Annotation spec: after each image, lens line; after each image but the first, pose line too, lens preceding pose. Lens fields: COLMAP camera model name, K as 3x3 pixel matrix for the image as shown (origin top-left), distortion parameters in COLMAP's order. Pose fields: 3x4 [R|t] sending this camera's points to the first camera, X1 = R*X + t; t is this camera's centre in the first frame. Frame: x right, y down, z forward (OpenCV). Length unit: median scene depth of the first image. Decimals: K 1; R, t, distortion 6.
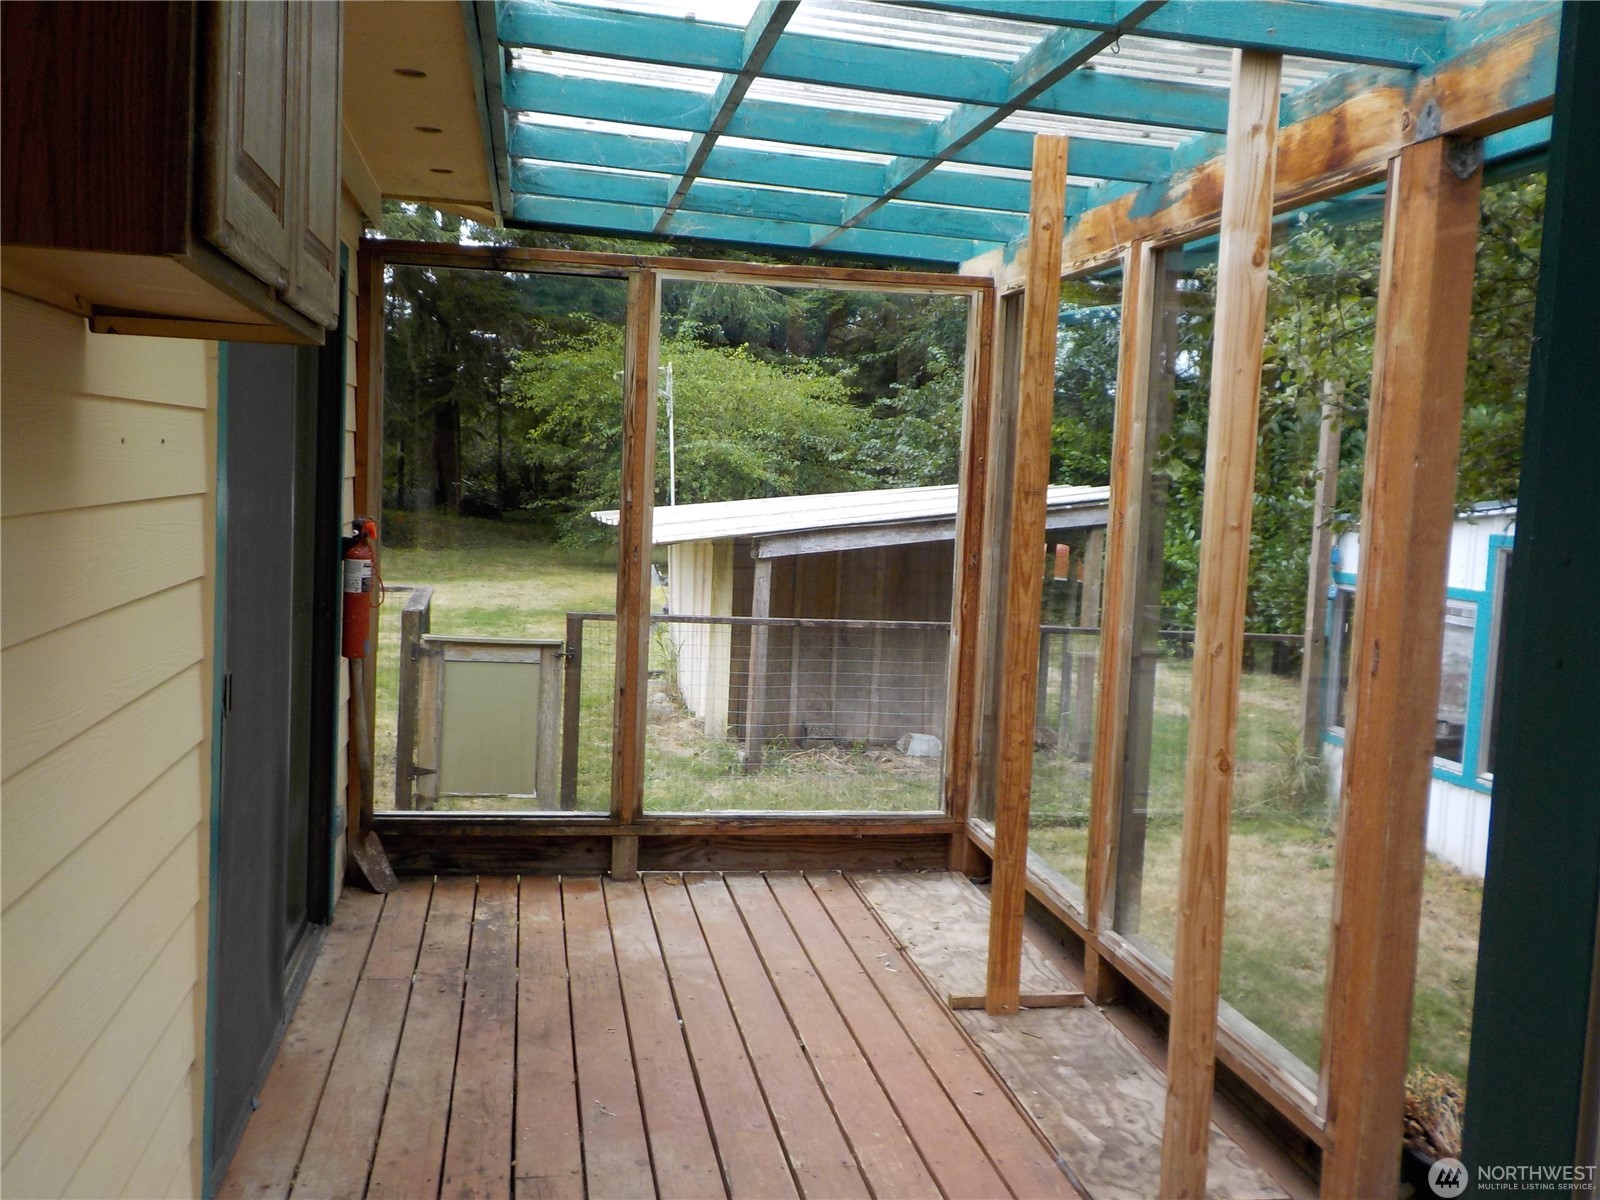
lens RADIAL K [[1480.4, 0, 799.2], [0, 1480.4, 577.4], [0, 0, 1]] dist [-0.009492, 0.105987]
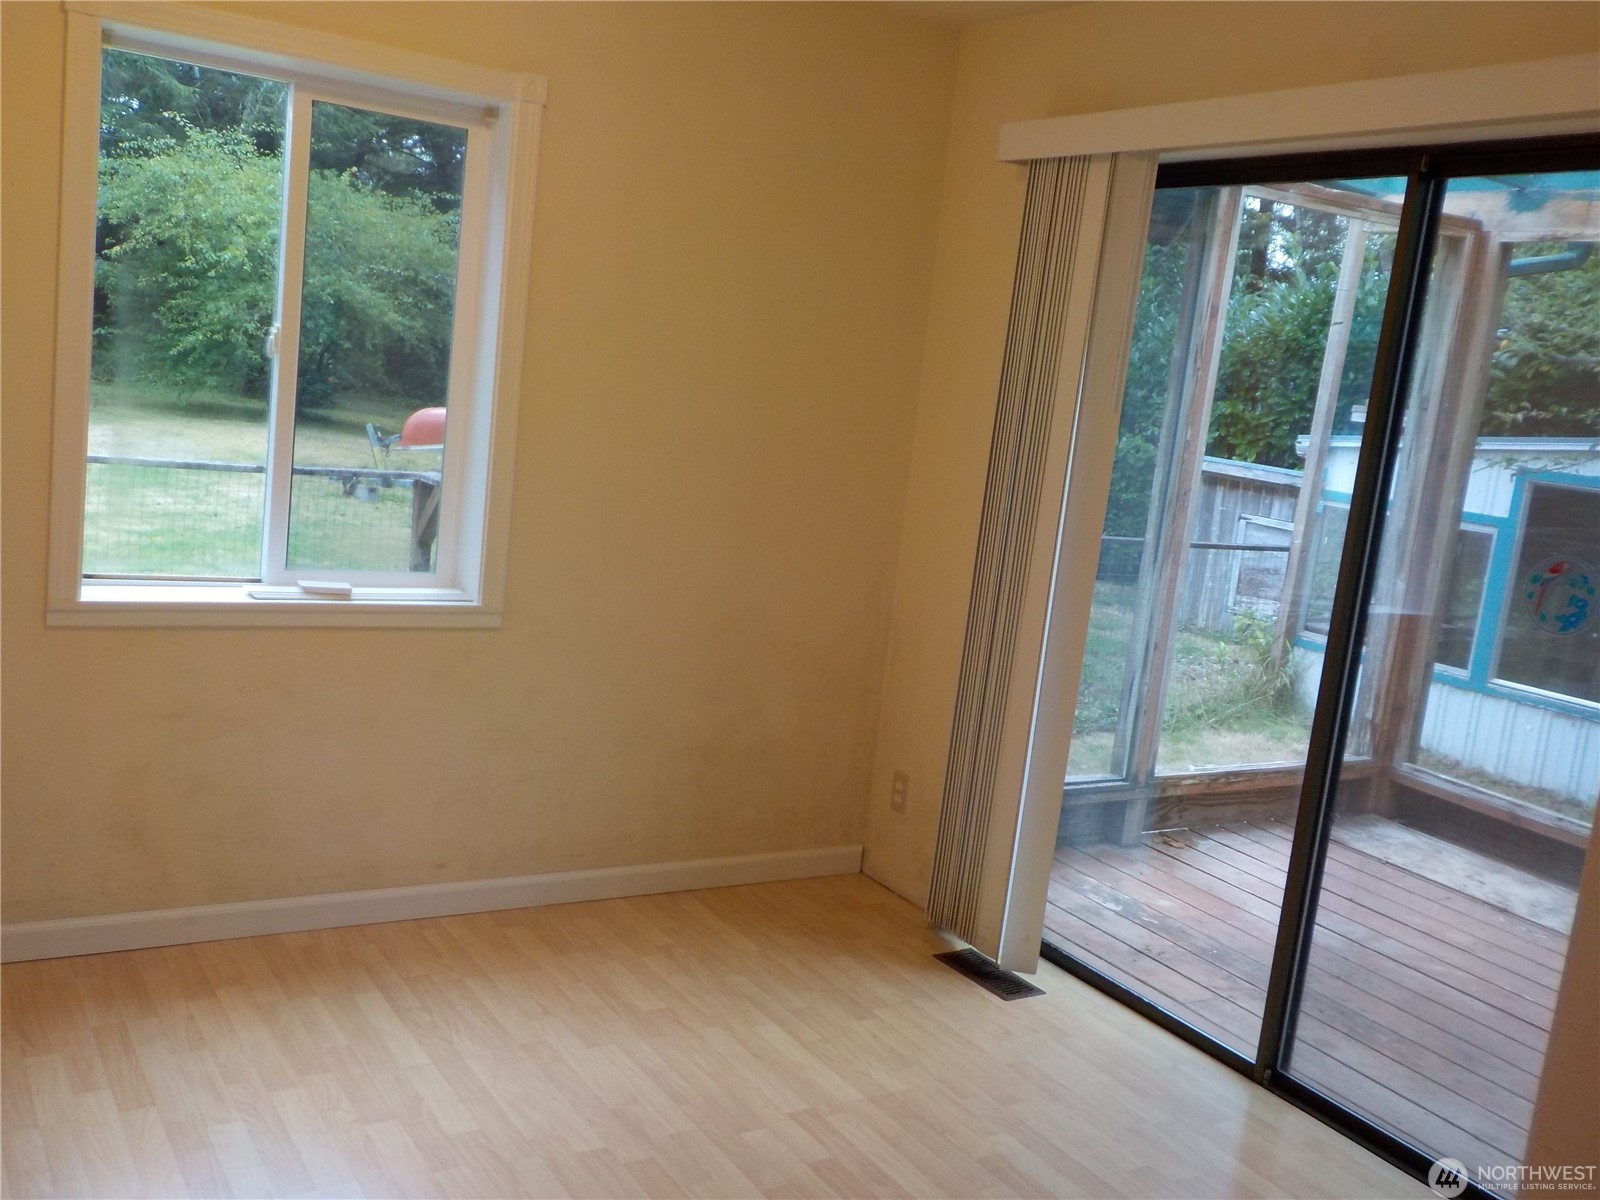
lens RADIAL K [[1480.4, 0, 799.2], [0, 1480.4, 577.4], [0, 0, 1]] dist [-0.009492, 0.105987]
pose [[0.928045, 0.004600, 0.372440, -0.662360], [-0.043273, 0.994484, 0.095544, -0.044627], [-0.369946, -0.104786, 0.923125, 0.231290]]
